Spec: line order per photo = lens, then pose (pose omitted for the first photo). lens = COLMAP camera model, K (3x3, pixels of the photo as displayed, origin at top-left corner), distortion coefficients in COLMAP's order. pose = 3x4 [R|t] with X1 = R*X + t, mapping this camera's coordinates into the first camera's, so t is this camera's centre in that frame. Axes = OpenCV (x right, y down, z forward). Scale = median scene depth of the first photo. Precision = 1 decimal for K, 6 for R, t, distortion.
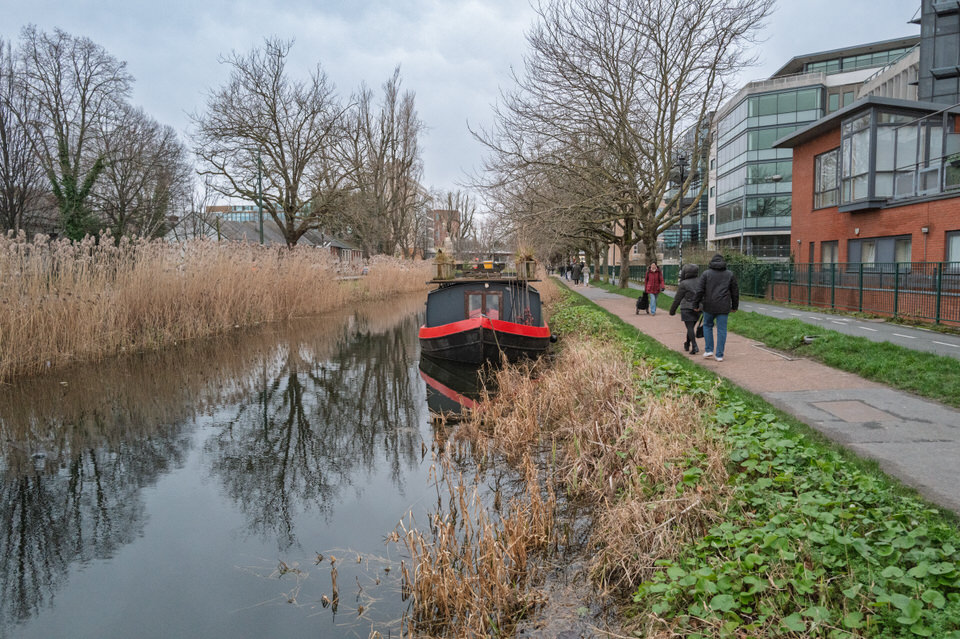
lens RADIAL K [[761.4, 0, 461.0], [0, 761.4, 300.4], [0, 0, 1]] dist [-0.011381, 0.006845]
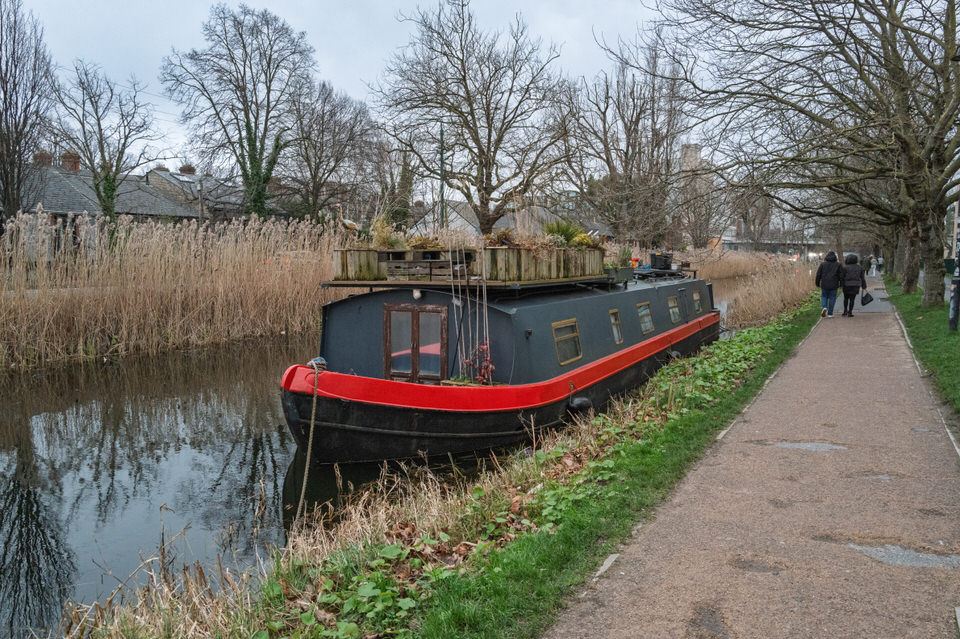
lens RADIAL K [[747.8, 0, 456.6], [0, 747.8, 320.6], [0, 0, 1]] dist [0.003210, 0.006273]
pose [[0.917276, 0.042943, -0.395930, 0.067743], [-0.026942, 0.998583, 0.045889, -0.006884], [0.397340, -0.031426, 0.917133, 0.151600]]
